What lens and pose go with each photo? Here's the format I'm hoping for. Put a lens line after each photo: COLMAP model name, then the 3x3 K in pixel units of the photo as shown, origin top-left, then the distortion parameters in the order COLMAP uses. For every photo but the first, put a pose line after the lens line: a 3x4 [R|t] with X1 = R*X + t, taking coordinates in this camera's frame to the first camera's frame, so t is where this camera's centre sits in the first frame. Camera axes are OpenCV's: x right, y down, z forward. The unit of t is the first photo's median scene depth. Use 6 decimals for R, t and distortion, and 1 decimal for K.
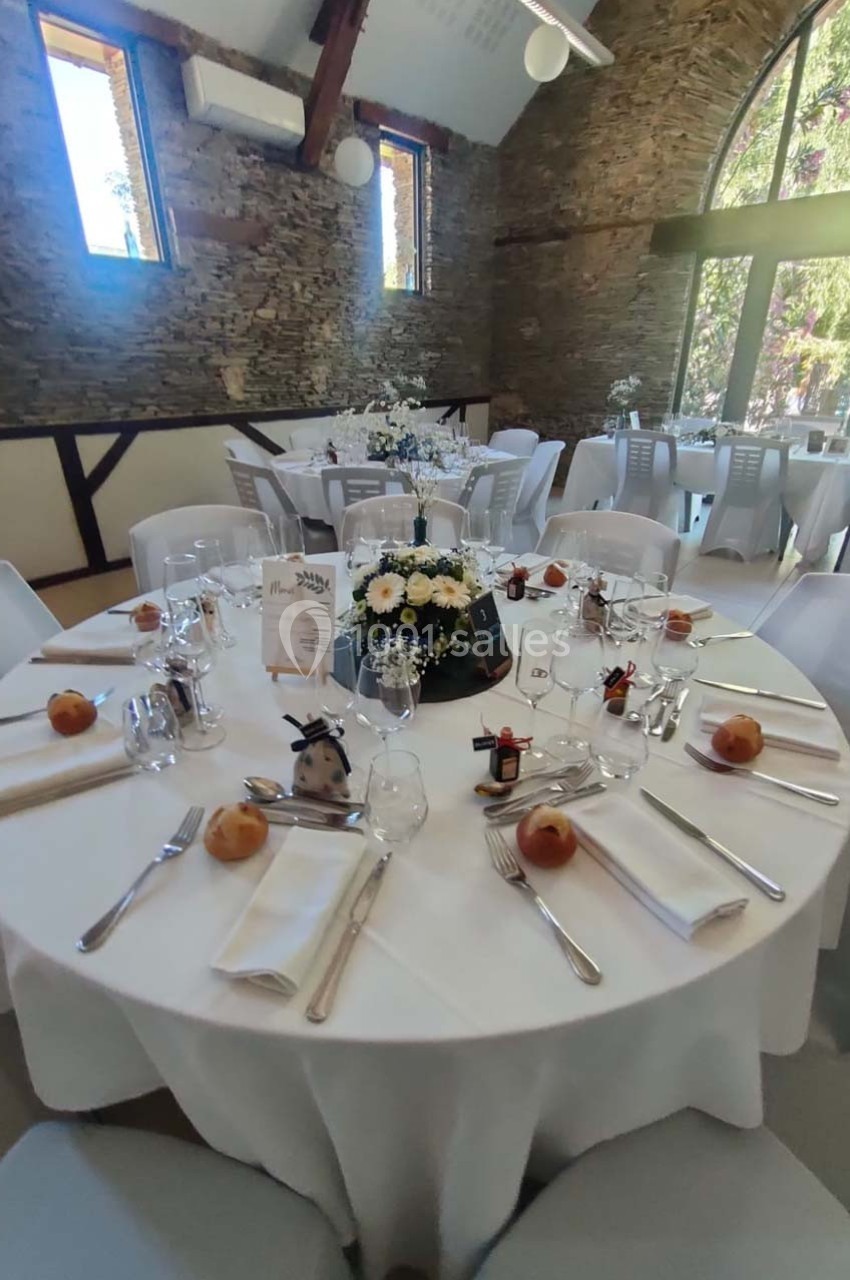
lens RADIAL K [[606.6, 0, 428.7], [0, 606.6, 642.0], [0, 0, 1]] dist [0.001907, 0.005504]
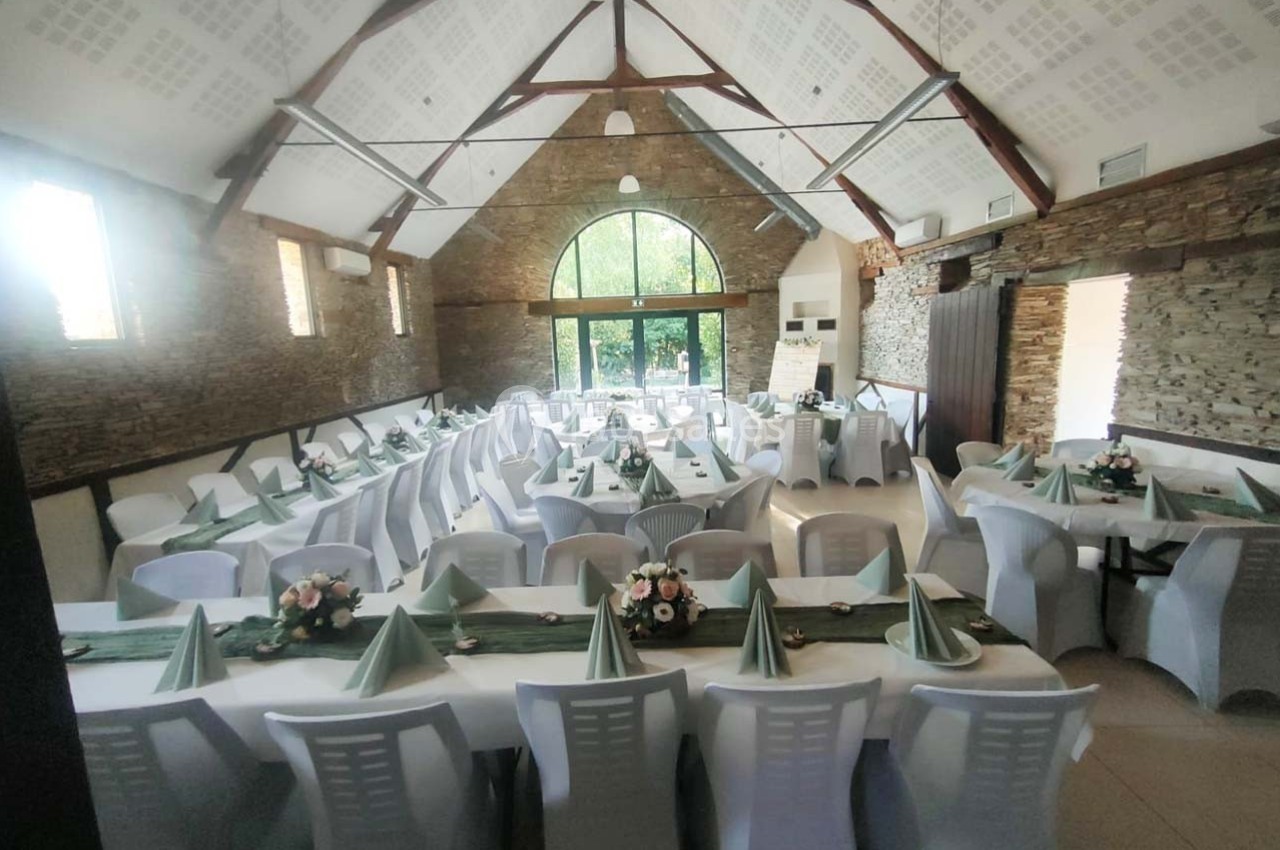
lens RADIAL K [[606.6, 0, 629.7], [0, 606.6, 408.5], [0, 0, 1]] dist [0.001907, 0.005504]
pose [[0.802599, -0.099473, 0.588166, -0.631178], [0.283702, 0.931000, -0.229680, 0.206913], [-0.524735, 0.351205, 0.775440, -0.660019]]
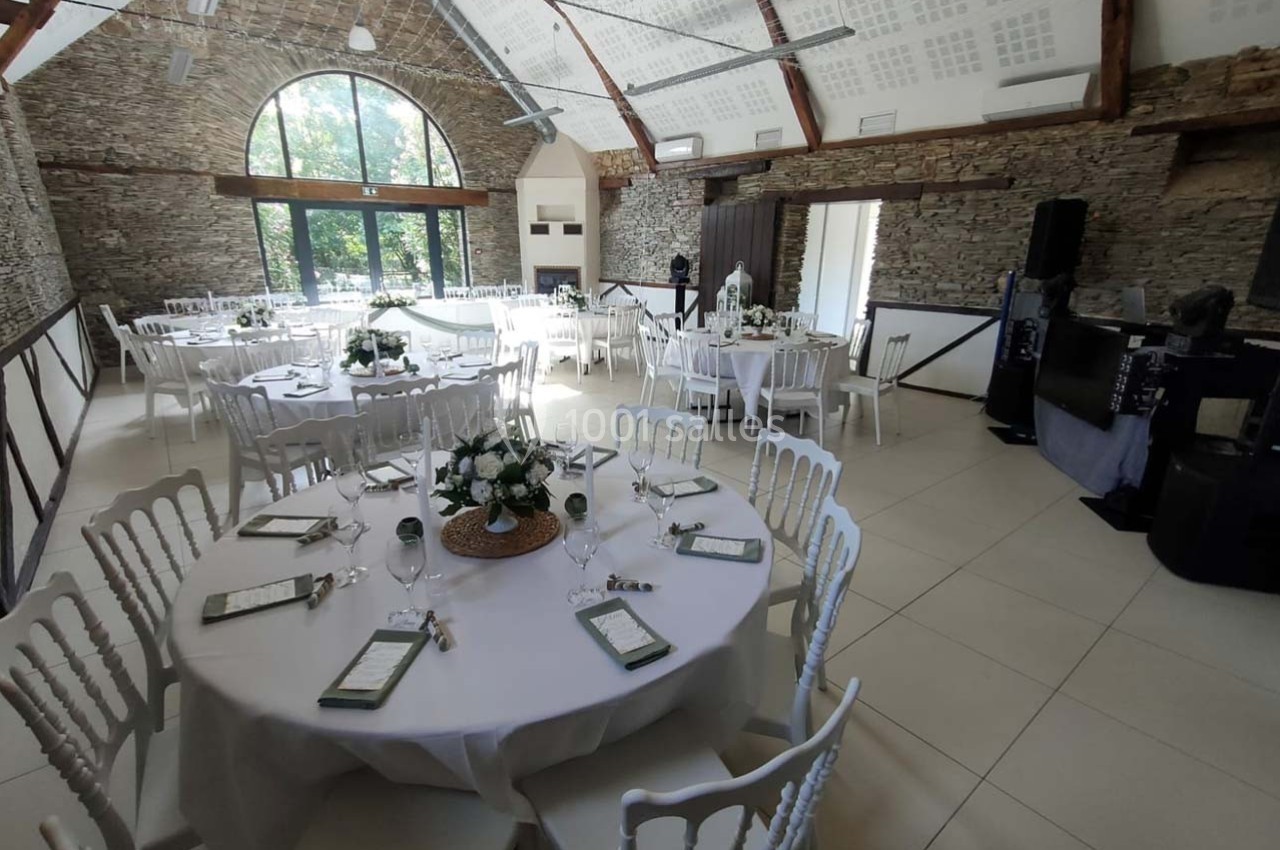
lens RADIAL K [[606.6, 0, 630.8], [0, 606.6, 427.1], [0, 0, 1]] dist [0.001907, 0.005504]
pose [[0.248675, -0.280611, 0.927048, -1.037140], [0.403538, 0.900107, 0.164210, 0.034747], [-0.880521, 0.333264, 0.337071, -0.218258]]
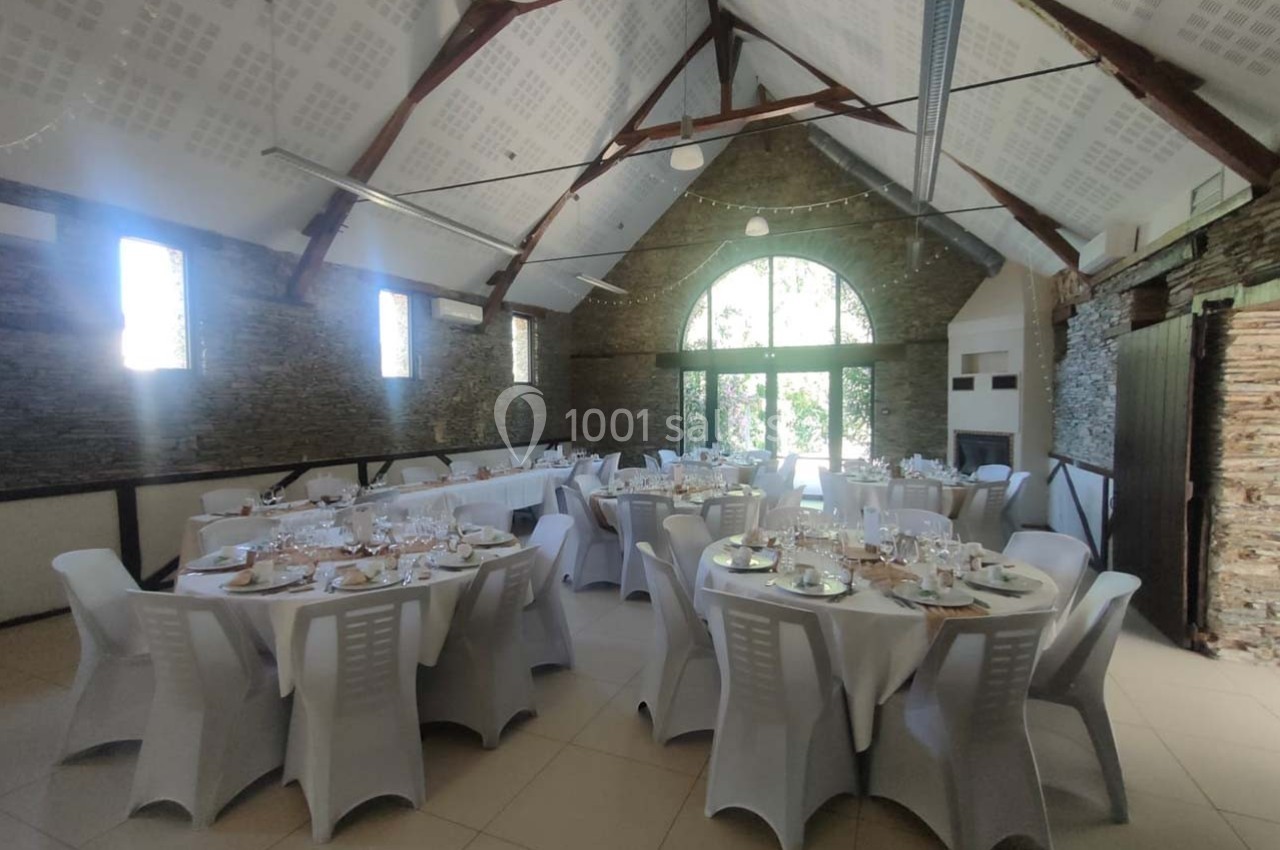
lens RADIAL K [[606.6, 0, 626.5], [0, 606.6, 399.6], [0, 0, 1]] dist [0.001907, 0.005504]
pose [[0.972687, 0.001879, 0.232115, -0.182542], [0.097727, 0.903708, -0.416847, 0.254761], [-0.210548, 0.428145, 0.878841, -0.666611]]
